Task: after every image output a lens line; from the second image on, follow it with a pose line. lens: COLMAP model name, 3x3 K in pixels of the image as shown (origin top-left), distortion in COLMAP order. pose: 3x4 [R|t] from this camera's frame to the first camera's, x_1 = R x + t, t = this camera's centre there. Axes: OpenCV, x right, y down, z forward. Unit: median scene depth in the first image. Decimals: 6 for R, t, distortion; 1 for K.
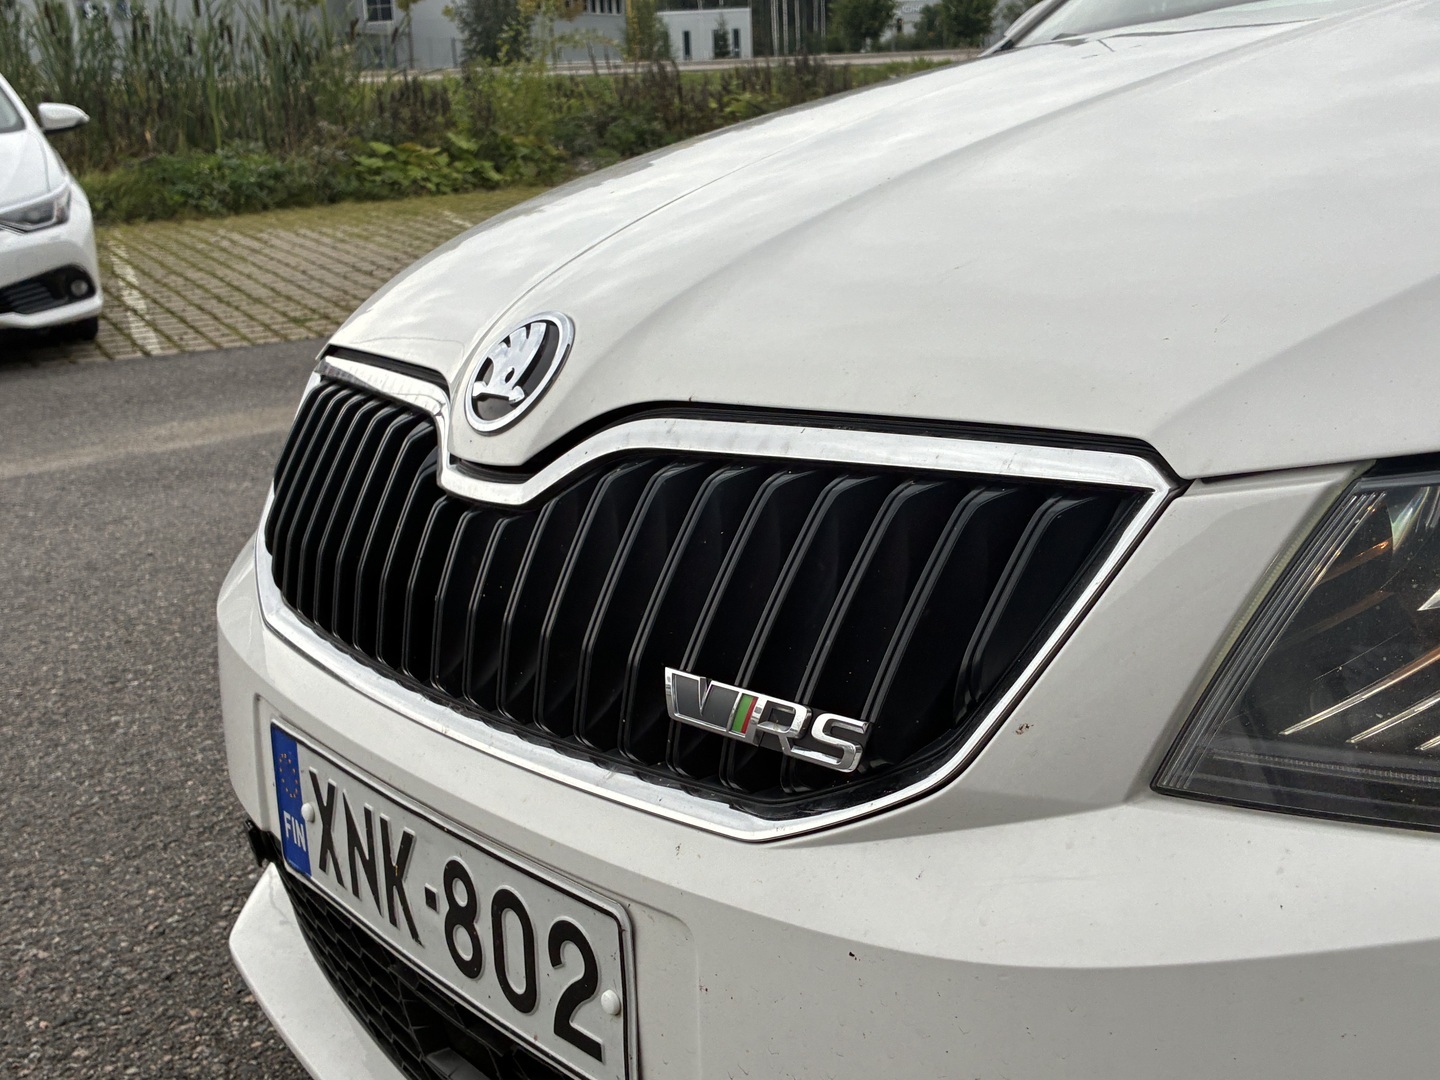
lens RADIAL K [[1594.7, 0, 721.4], [0, 1594.7, 513.1], [0, 0, 1]] dist [0.132531, -0.533798]
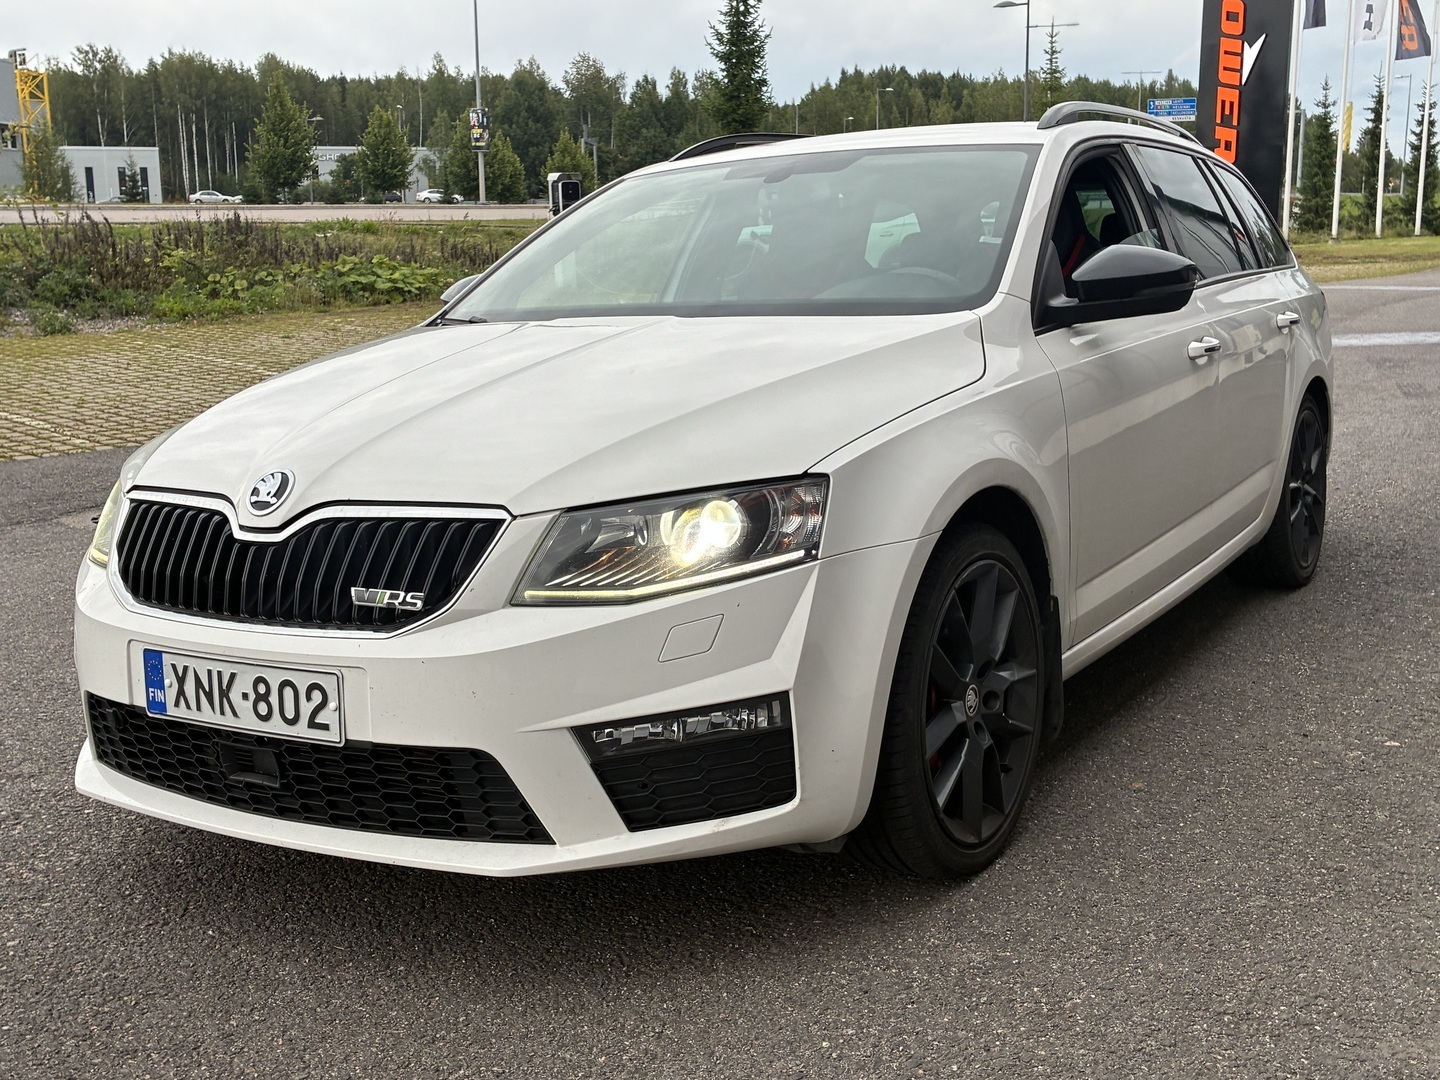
lens RADIAL K [[1594.7, 0, 721.4], [0, 1594.7, 513.1], [0, 0, 1]] dist [0.132531, -0.533798]
pose [[0.938654, -0.025543, 0.343913, -0.338491], [0.055241, 0.995512, -0.076834, 0.185719], [-0.340407, 0.091119, 0.935853, -1.677959]]
